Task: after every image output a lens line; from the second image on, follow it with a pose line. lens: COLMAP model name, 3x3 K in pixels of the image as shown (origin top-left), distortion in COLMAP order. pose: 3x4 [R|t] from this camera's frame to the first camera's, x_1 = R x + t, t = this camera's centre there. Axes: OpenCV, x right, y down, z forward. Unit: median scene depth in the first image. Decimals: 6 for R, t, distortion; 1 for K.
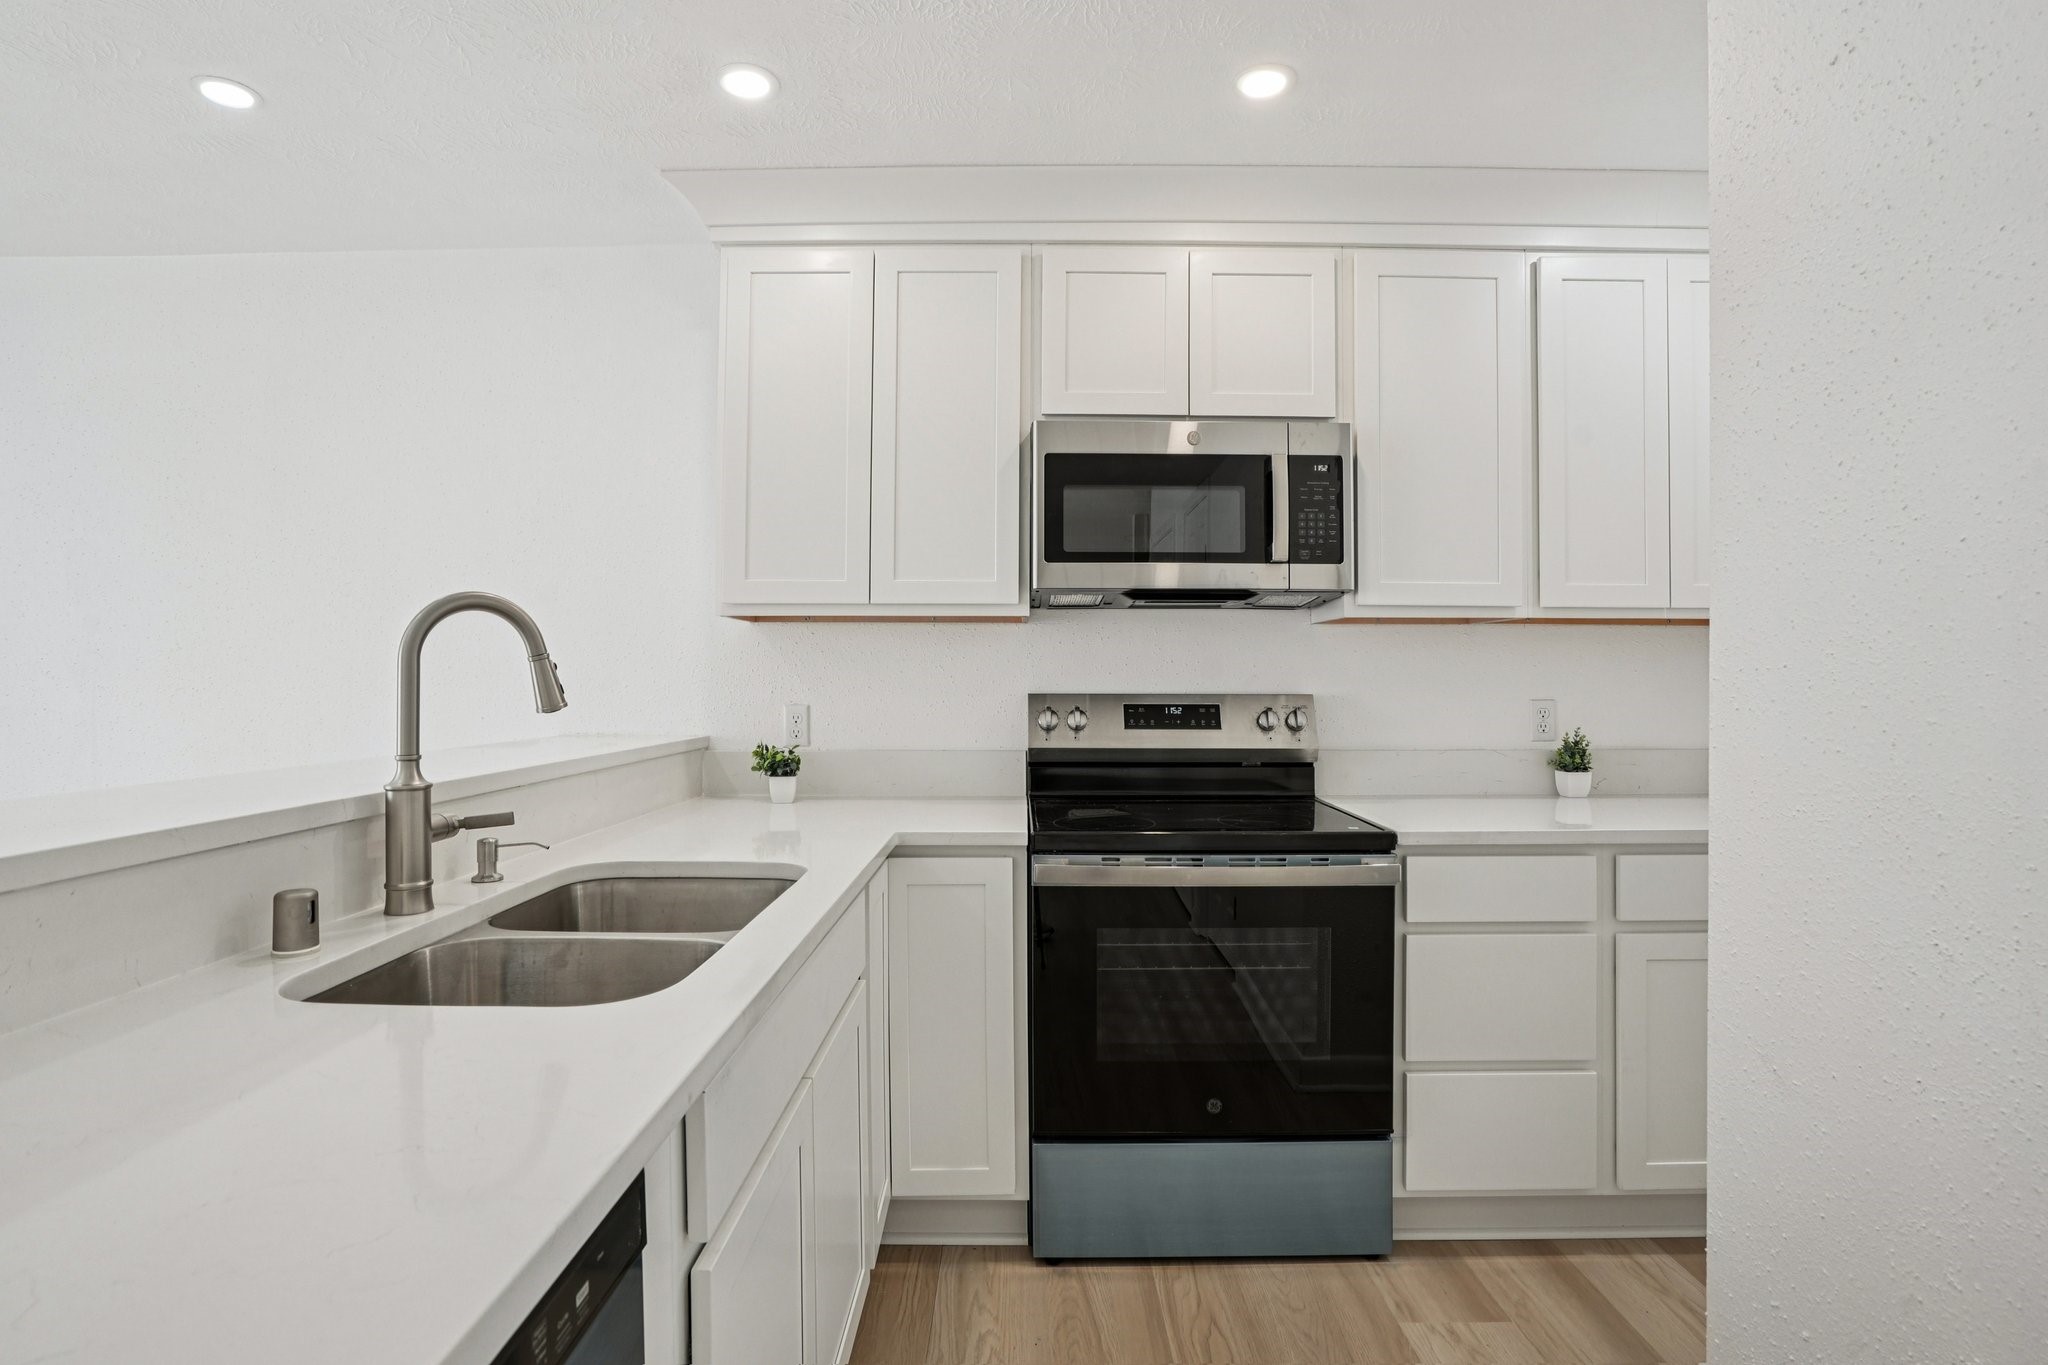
lens RADIAL K [[987.0, 0, 1035.8], [0, 987.0, 671.9], [0, 0, 1]] dist [-0.028499, 0.001298]
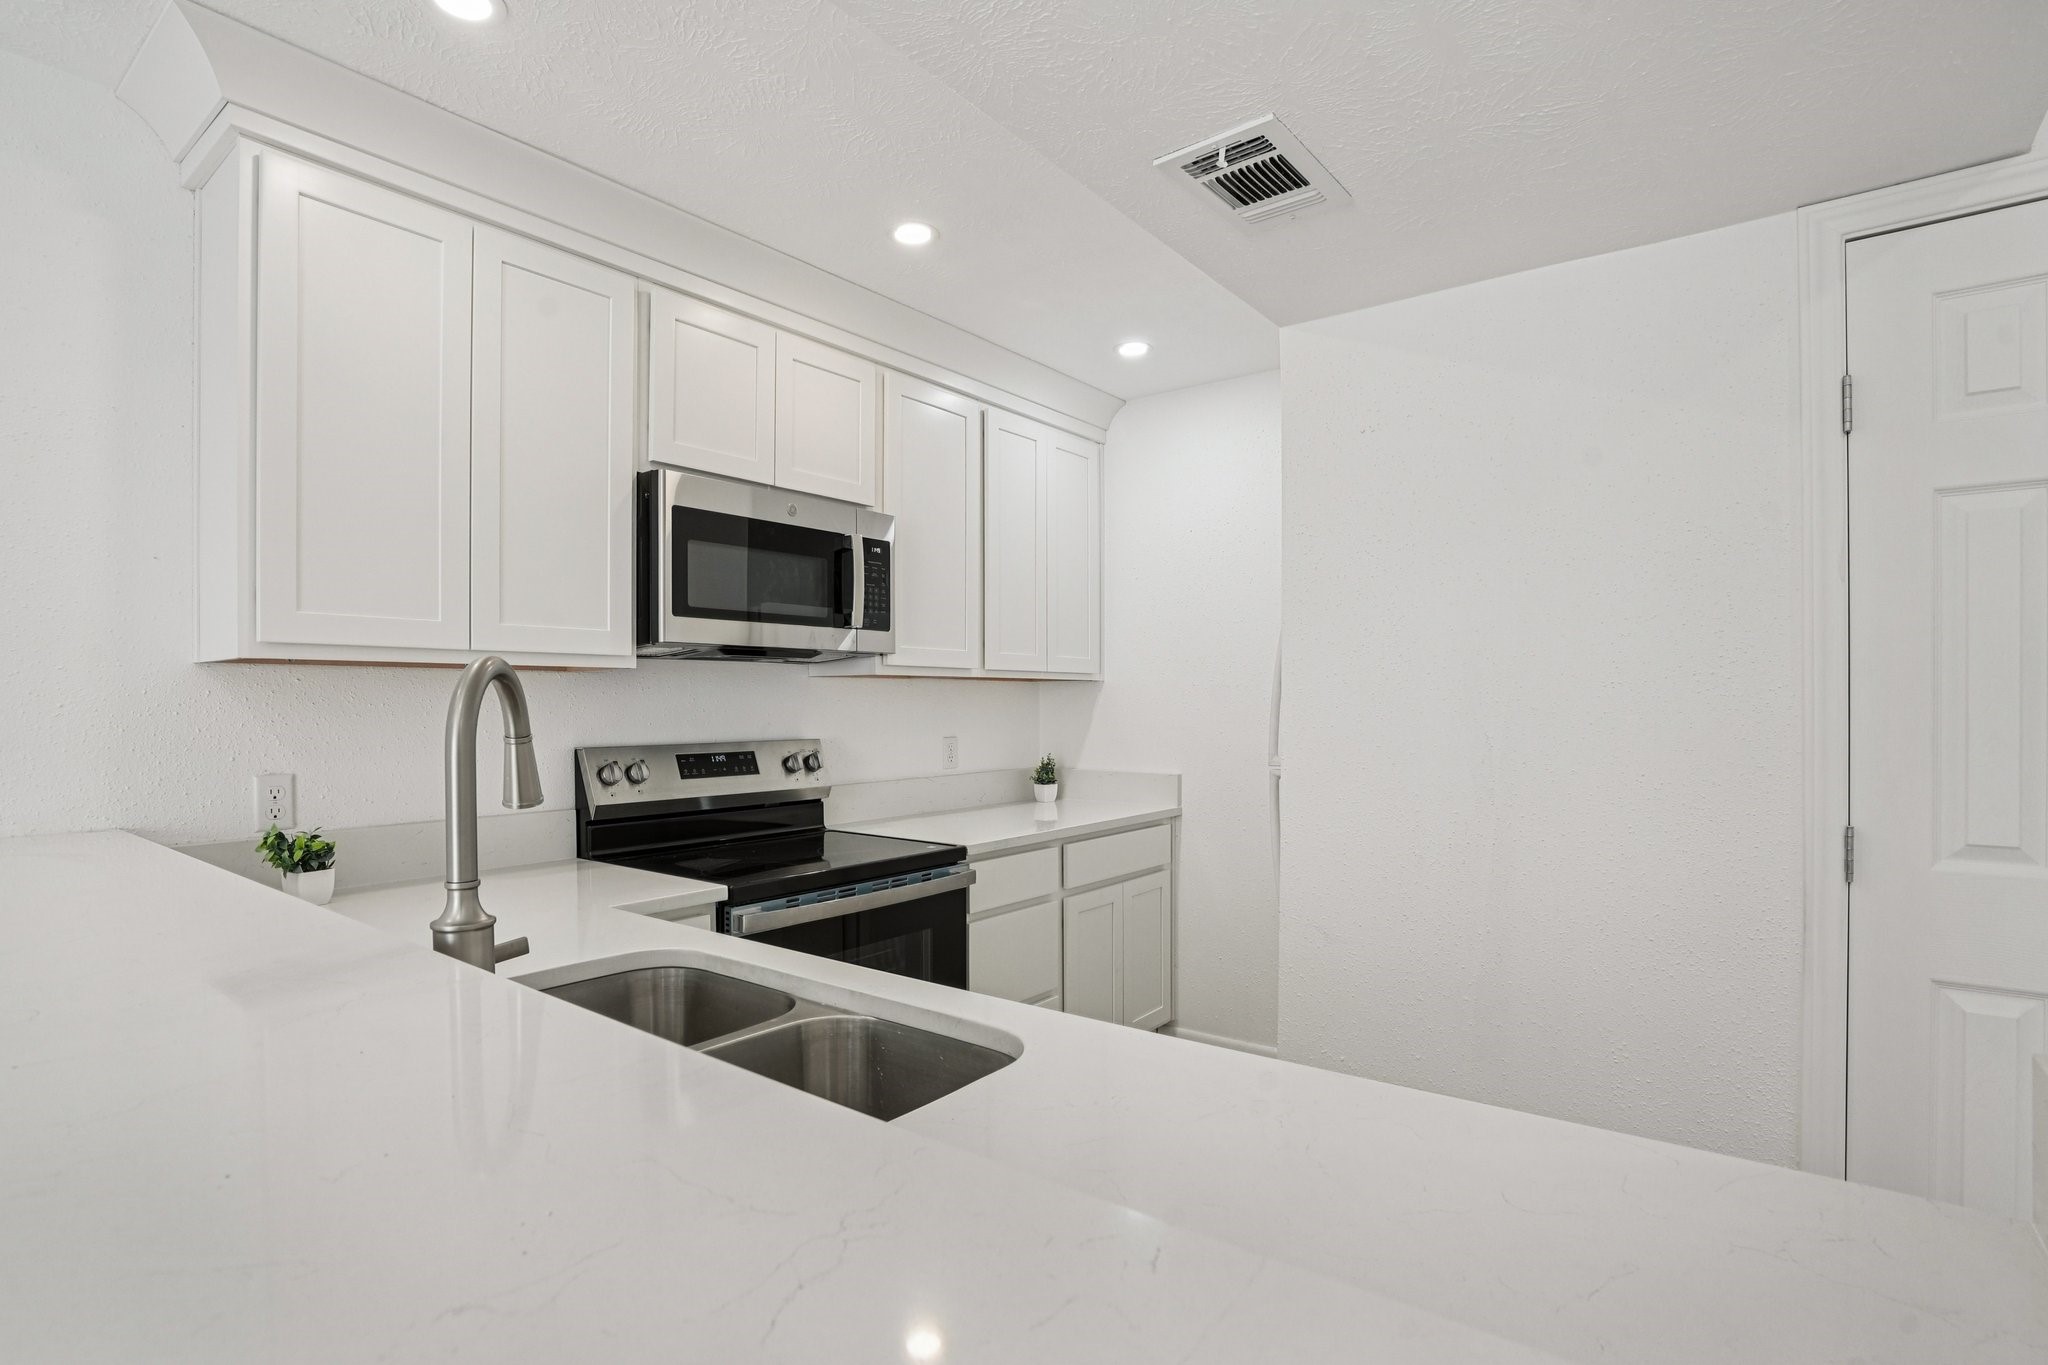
lens RADIAL K [[1023.0, 0, 1043.4], [0, 1023.0, 705.5], [0, 0, 1]] dist [-0.016882, 0.000584]
pose [[0.609112, -0.006944, 0.793054, -0.546778], [-0.005542, 0.999900, 0.013011, -0.035399], [-0.793065, -0.012321, 0.609013, 0.080878]]
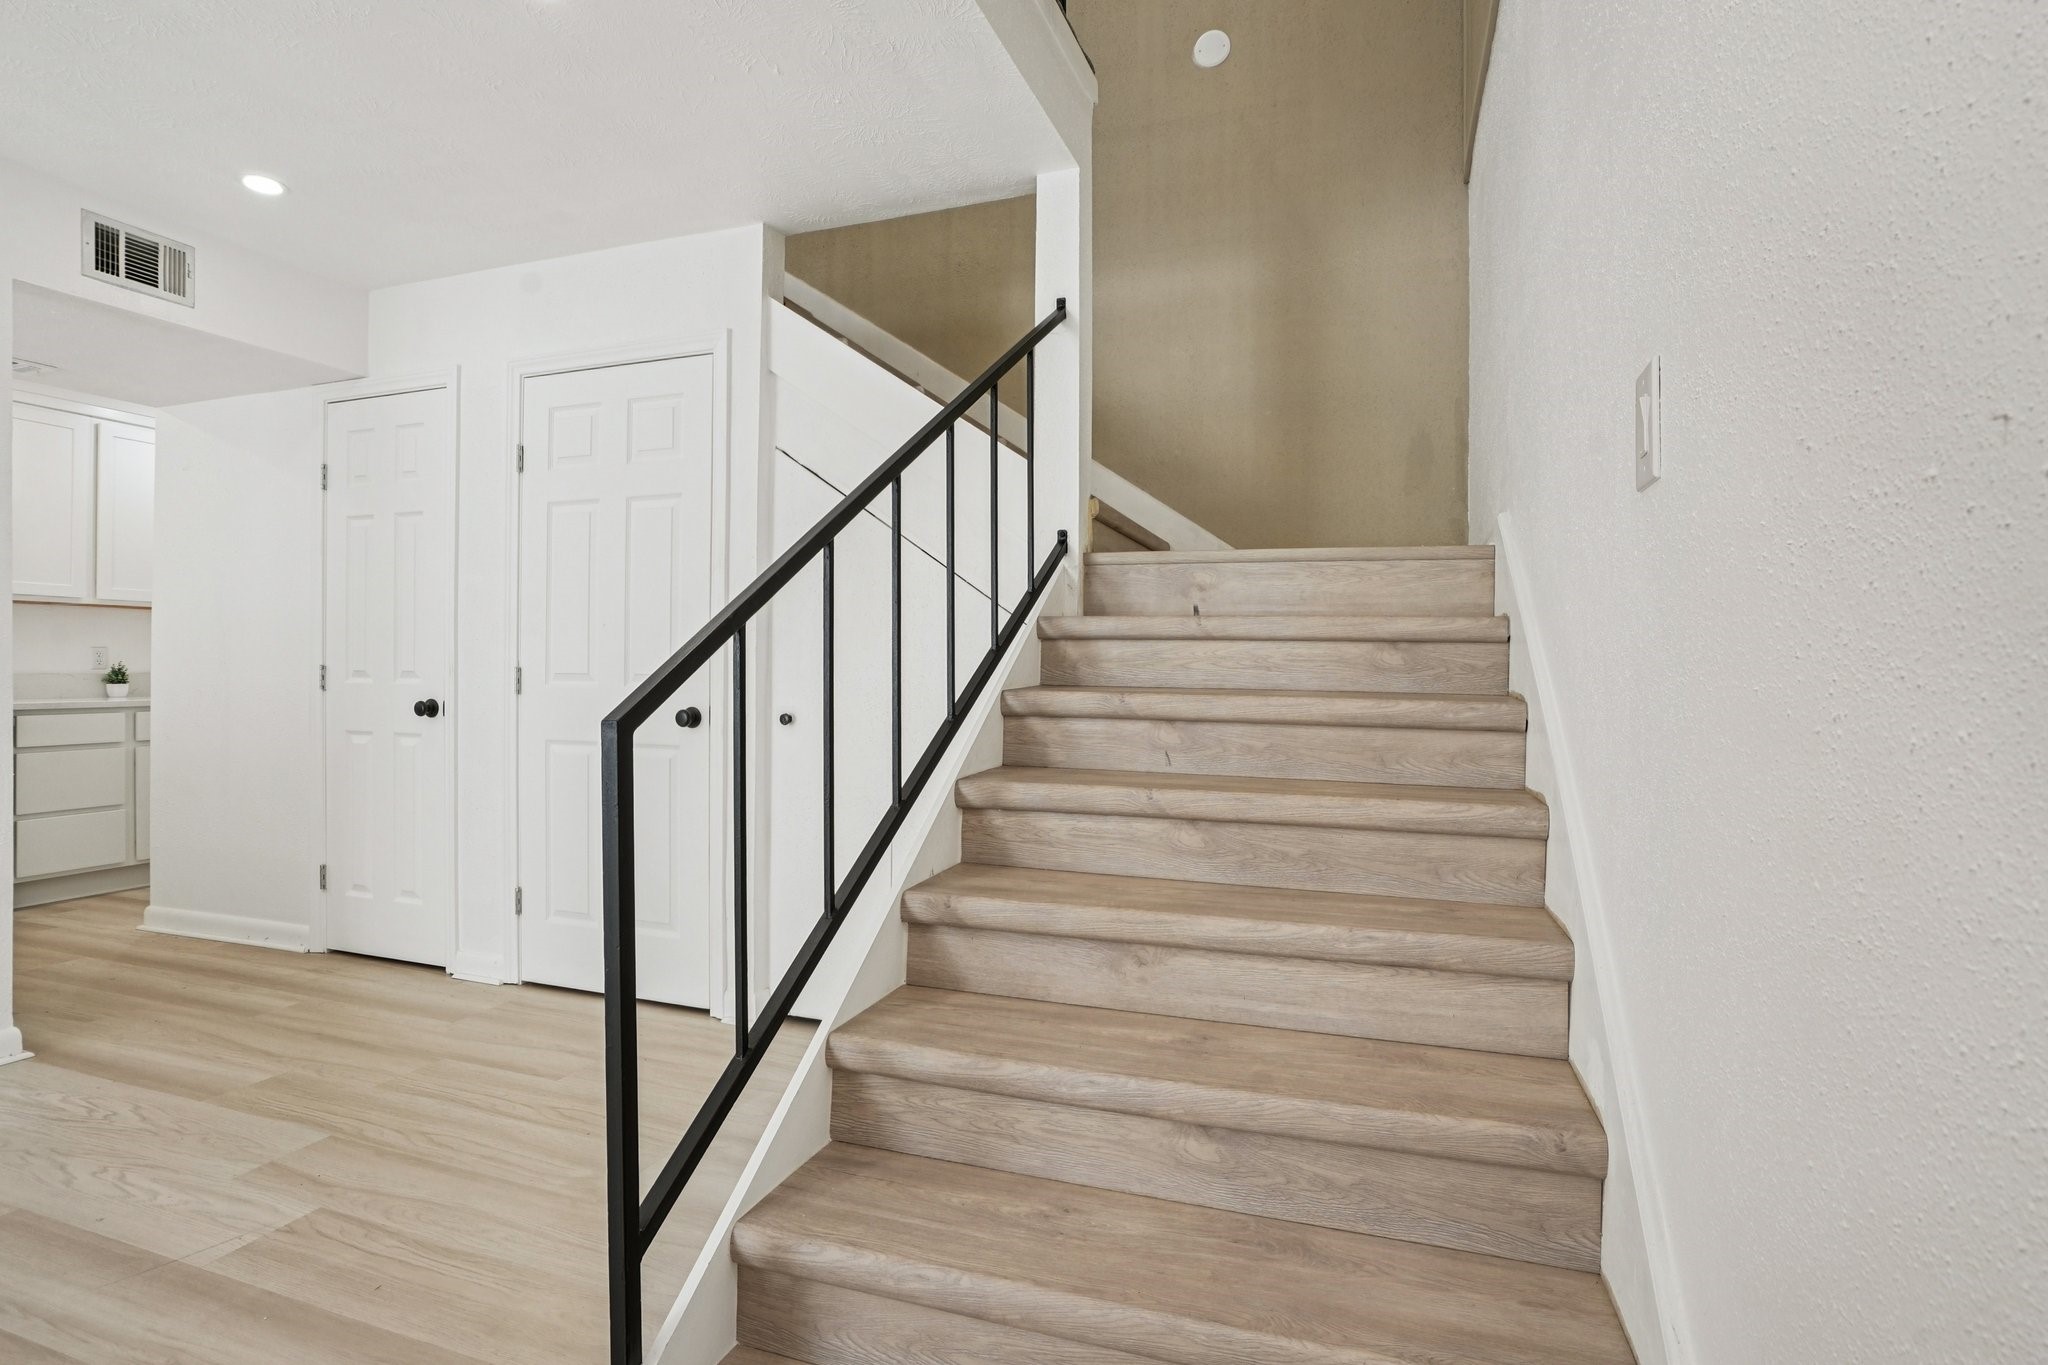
lens RADIAL K [[987.0, 0, 1035.8], [0, 987.0, 671.9], [0, 0, 1]] dist [-0.028499, 0.001298]
pose [[0.325784, -0.006042, 0.945425, -0.716718], [-0.017879, 0.999761, 0.012551, 0.025517], [-0.945275, -0.020992, 0.325598, -1.456570]]
